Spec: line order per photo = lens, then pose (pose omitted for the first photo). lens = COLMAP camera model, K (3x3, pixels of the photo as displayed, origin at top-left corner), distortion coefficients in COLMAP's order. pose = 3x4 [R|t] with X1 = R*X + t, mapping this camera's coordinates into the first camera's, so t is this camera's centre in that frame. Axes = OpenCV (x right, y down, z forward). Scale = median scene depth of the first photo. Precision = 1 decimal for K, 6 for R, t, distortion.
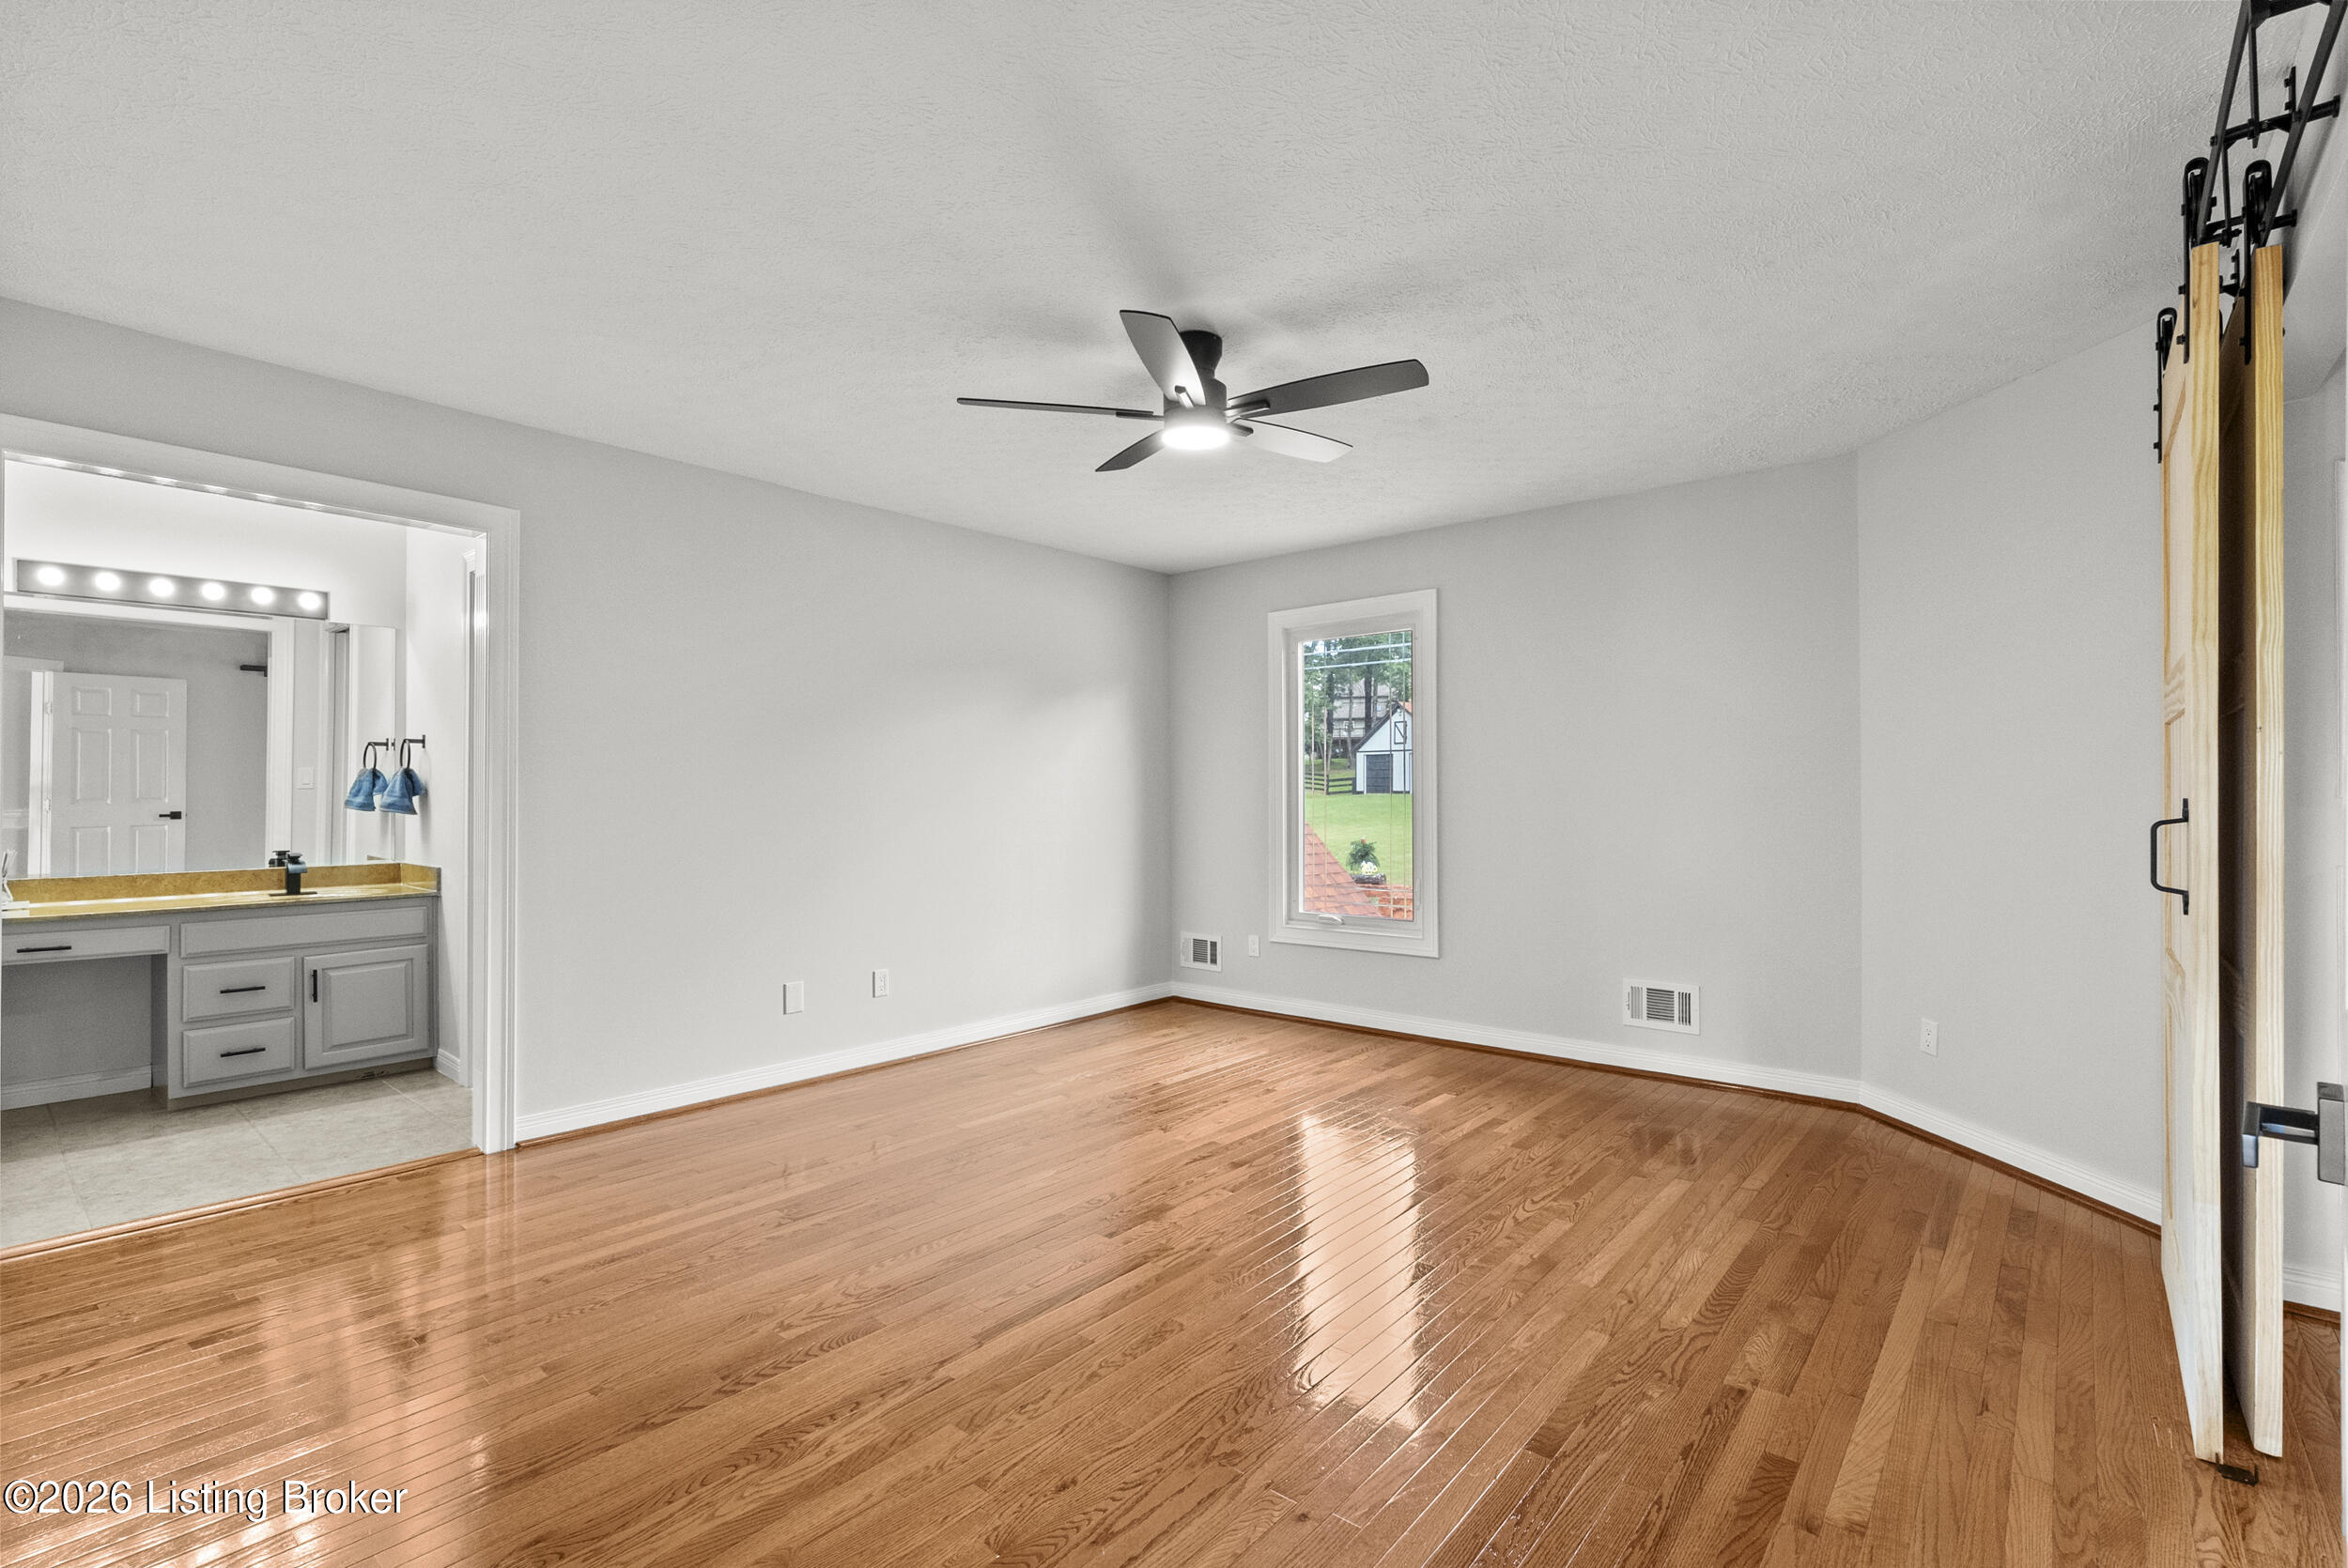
lens RADIAL K [[1050.0, 0, 1174.0], [0, 1050.0, 784.0], [0, 0, 1]] dist [-0.001146, 0.000380]
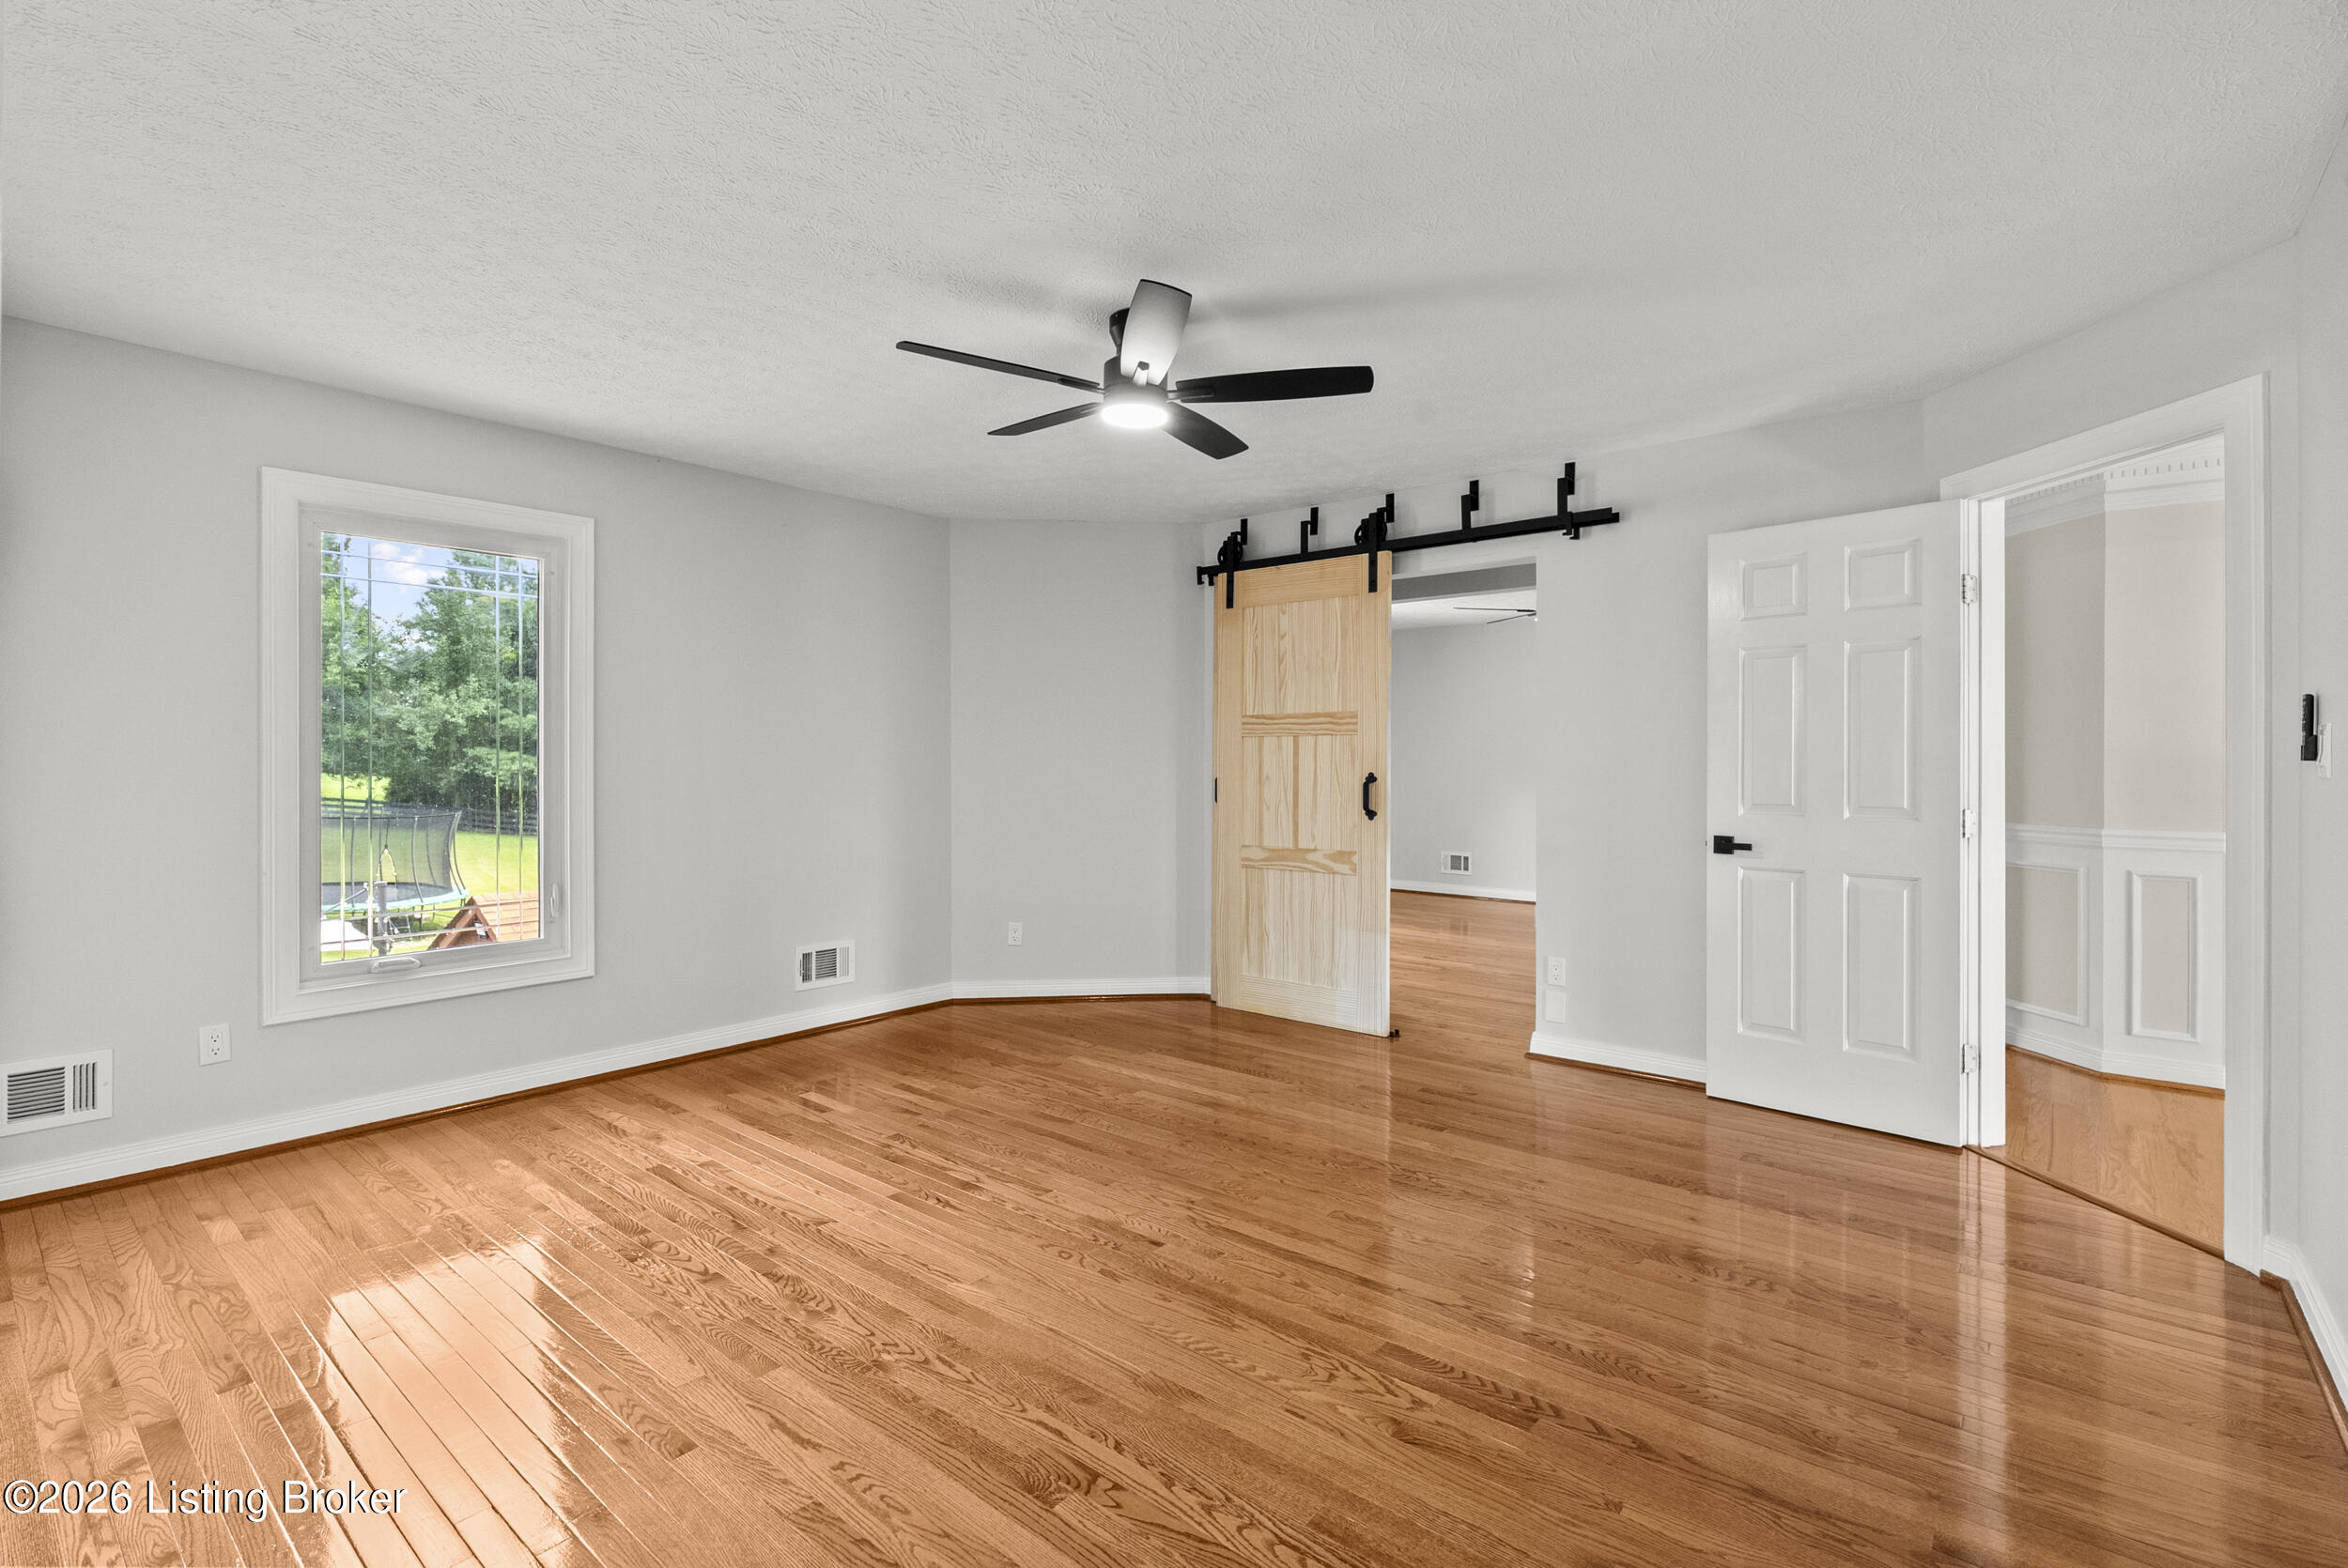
lens RADIAL K [[1068.2, 0, 1168.5], [0, 1068.2, 772.1], [0, 0, 1]] dist [-0.003314, 0.000652]
pose [[-0.005967, -0.004573, 0.999972, -0.760992], [-0.007670, 0.999960, 0.004527, 0.001544], [-0.999953, -0.007643, -0.006002, 0.748552]]
